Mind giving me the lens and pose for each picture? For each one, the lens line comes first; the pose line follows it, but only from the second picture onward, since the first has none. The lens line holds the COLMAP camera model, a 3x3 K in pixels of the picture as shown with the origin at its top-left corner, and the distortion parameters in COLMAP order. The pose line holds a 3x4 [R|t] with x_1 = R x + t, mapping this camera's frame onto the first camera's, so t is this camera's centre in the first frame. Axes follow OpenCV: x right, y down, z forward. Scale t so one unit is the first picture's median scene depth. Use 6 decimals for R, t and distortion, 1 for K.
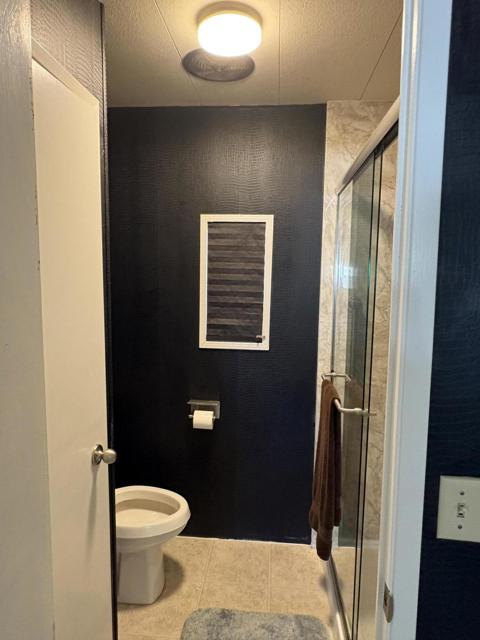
lens RADIAL K [[428.8, 0, 242.1], [0, 428.8, 320.7], [0, 0, 1]] dist [0.009278, 0.002623]
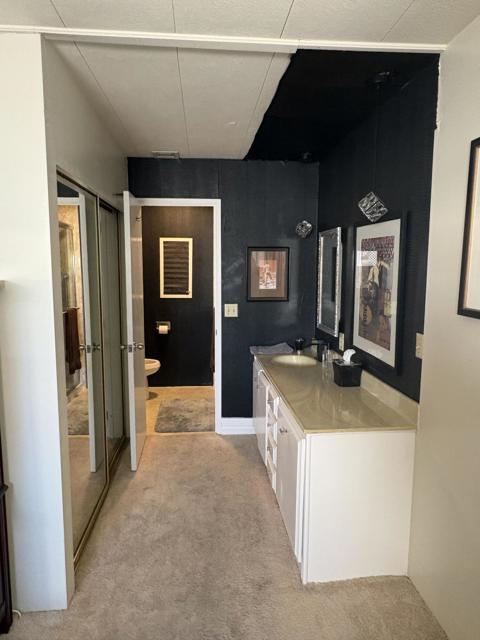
lens RADIAL K [[428.8, 0, 239.5], [0, 428.8, 318.5], [0, 0, 1]] dist [0.009278, 0.002623]
pose [[0.985757, -0.026748, 0.166034, -0.071050], [0.022976, 0.999433, 0.024596, 0.132233], [-0.166598, -0.020431, 0.985813, -1.325310]]
